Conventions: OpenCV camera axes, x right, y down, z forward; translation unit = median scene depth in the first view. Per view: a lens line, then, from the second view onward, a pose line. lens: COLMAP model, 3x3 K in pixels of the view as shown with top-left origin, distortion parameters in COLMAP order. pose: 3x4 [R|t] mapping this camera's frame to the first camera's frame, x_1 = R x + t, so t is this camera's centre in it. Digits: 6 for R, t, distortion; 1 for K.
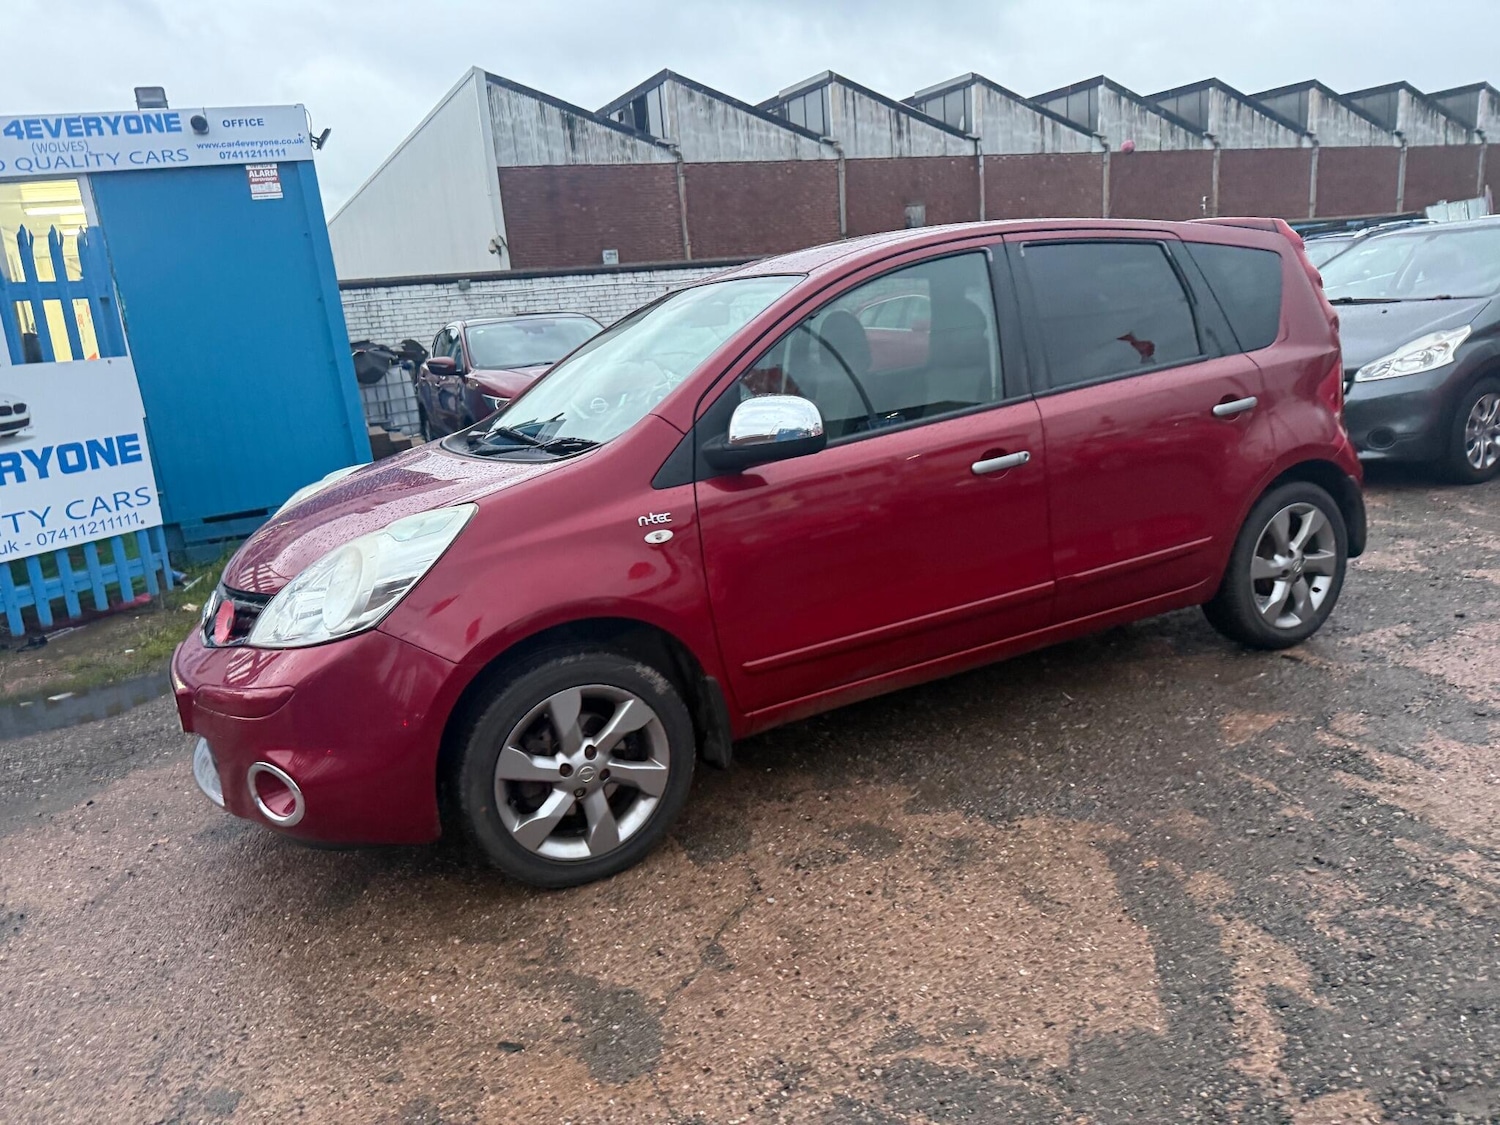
lens RADIAL K [[1061.5, 0, 737.0], [0, 1061.5, 569.4], [0, 0, 1]] dist [0.016341, -0.027015]
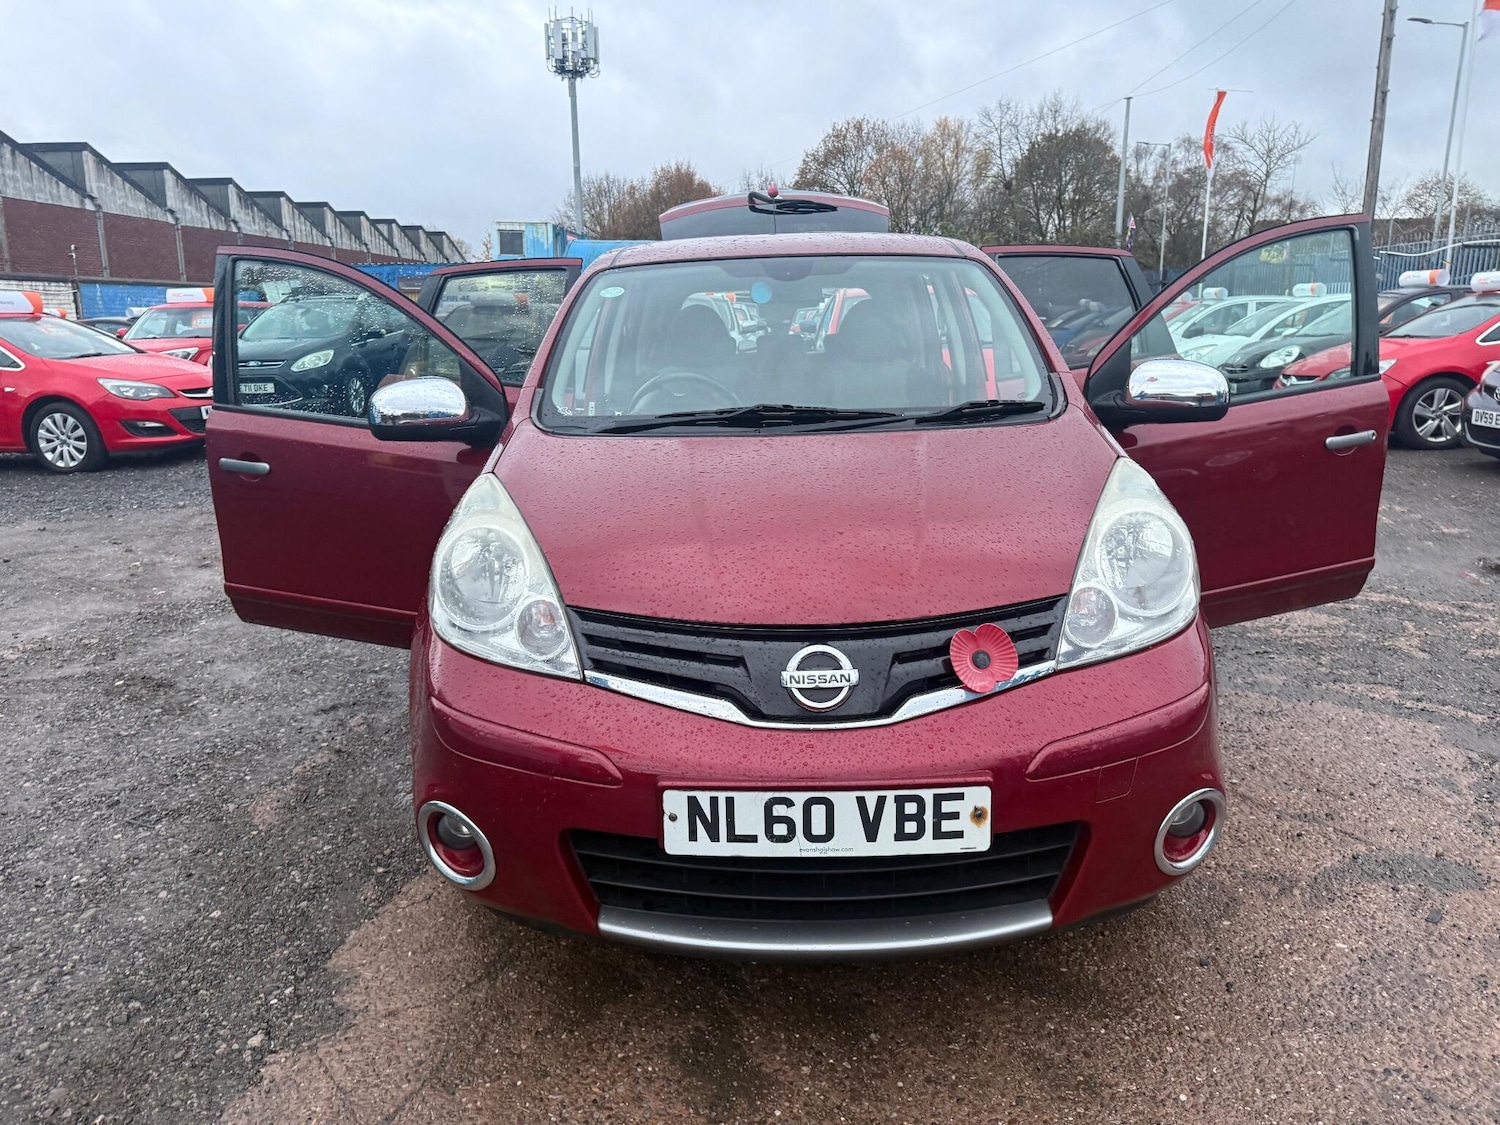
lens RADIAL K [[1061.5, 0, 750.8], [0, 1061.5, 556.7], [0, 0, 1]] dist [0.016341, -0.027015]
pose [[0.464349, -0.115637, 0.878071, -0.460226], [0.183227, 0.982533, 0.032498, -0.025375], [-0.866492, 0.145796, 0.477426, 0.327073]]
